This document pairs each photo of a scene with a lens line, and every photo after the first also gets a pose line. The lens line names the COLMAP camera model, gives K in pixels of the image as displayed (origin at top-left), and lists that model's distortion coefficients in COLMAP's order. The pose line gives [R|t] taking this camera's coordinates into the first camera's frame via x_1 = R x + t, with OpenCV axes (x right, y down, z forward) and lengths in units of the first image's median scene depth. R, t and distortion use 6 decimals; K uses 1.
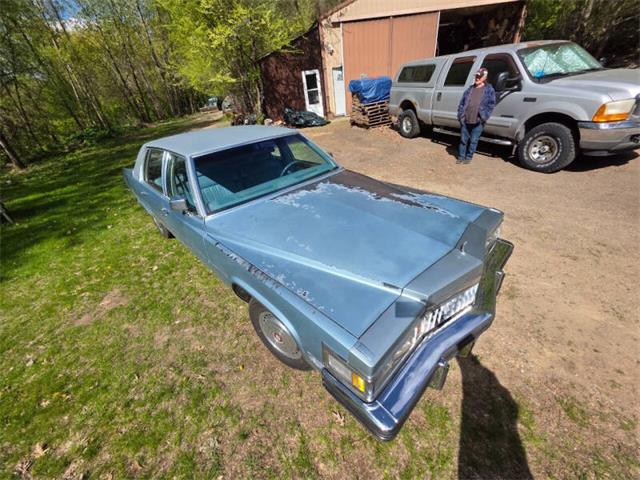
lens RADIAL K [[257.9, 0, 322.7], [0, 257.9, 239.1], [0, 0, 1]] dist [0.004547, -0.000474]
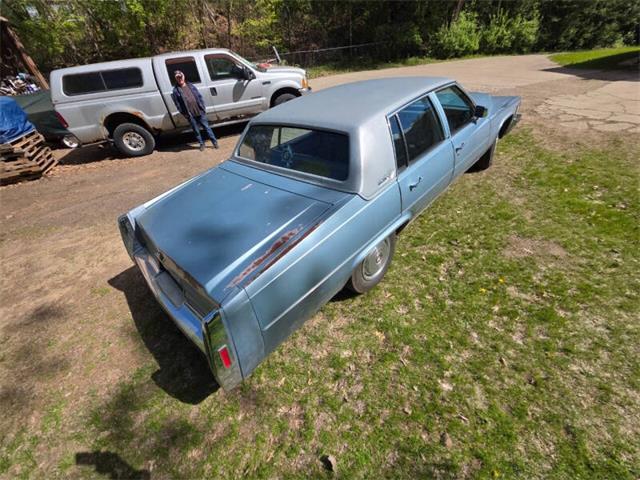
lens RADIAL K [[257.9, 0, 325.4], [0, 257.9, 238.8], [0, 0, 1]] dist [0.004547, -0.000474]
pose [[-0.038429, -0.515920, 0.855774, -0.453275], [0.622129, 0.657827, 0.424522, -0.171287], [-0.781971, 0.548716, 0.295689, 0.367307]]
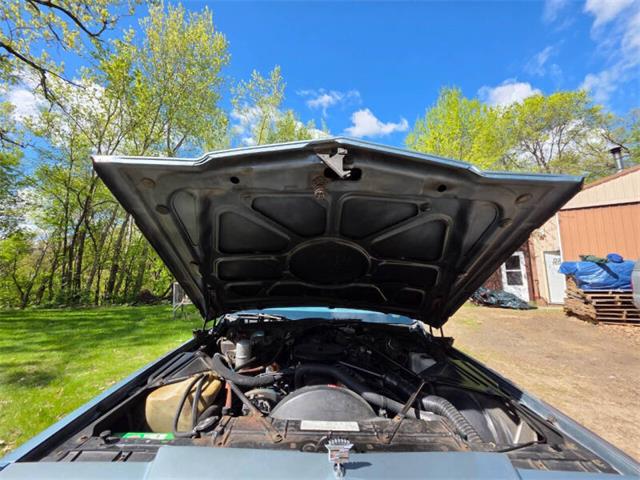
lens RADIAL K [[257.9, 0, 320.8], [0, 257.9, 237.0], [0, 0, 1]] dist [0.004547, -0.000474]
pose [[0.719189, 0.015197, -0.694649, 0.125984], [-0.434966, 0.789470, -0.433061, -0.004718], [0.541823, 0.613601, 0.574388, 0.090218]]
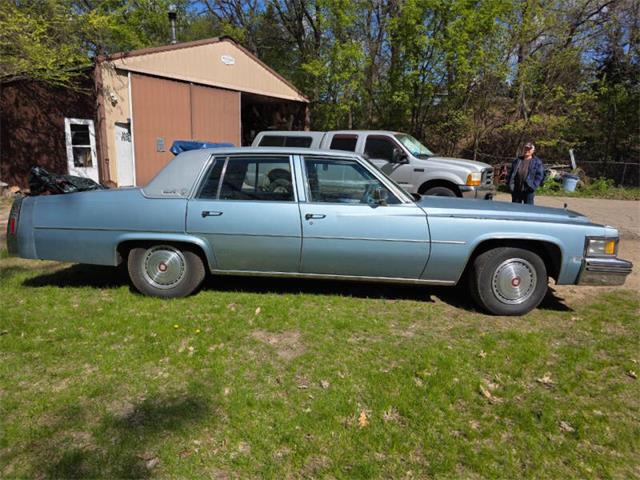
lens RADIAL K [[432.4, 0, 324.6], [0, 432.4, 235.8], [0, 0, 1]] dist [0.053136, -0.031132]
pose [[0.721702, 0.005845, 0.692180, -0.442765], [0.269622, 0.918614, -0.288880, 0.103497], [-0.637535, 0.395112, 0.661389, 0.021987]]
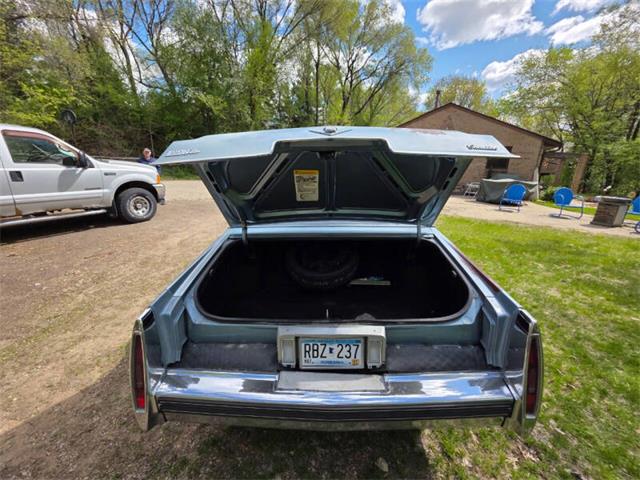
lens RADIAL K [[257.9, 0, 324.1], [0, 257.9, 236.8], [0, 0, 1]] dist [0.004547, -0.000474]
pose [[-0.700334, -0.112743, 0.704855, -0.376588], [0.422913, 0.729947, 0.536957, -0.257394], [-0.575045, 0.674141, -0.463526, 0.555174]]
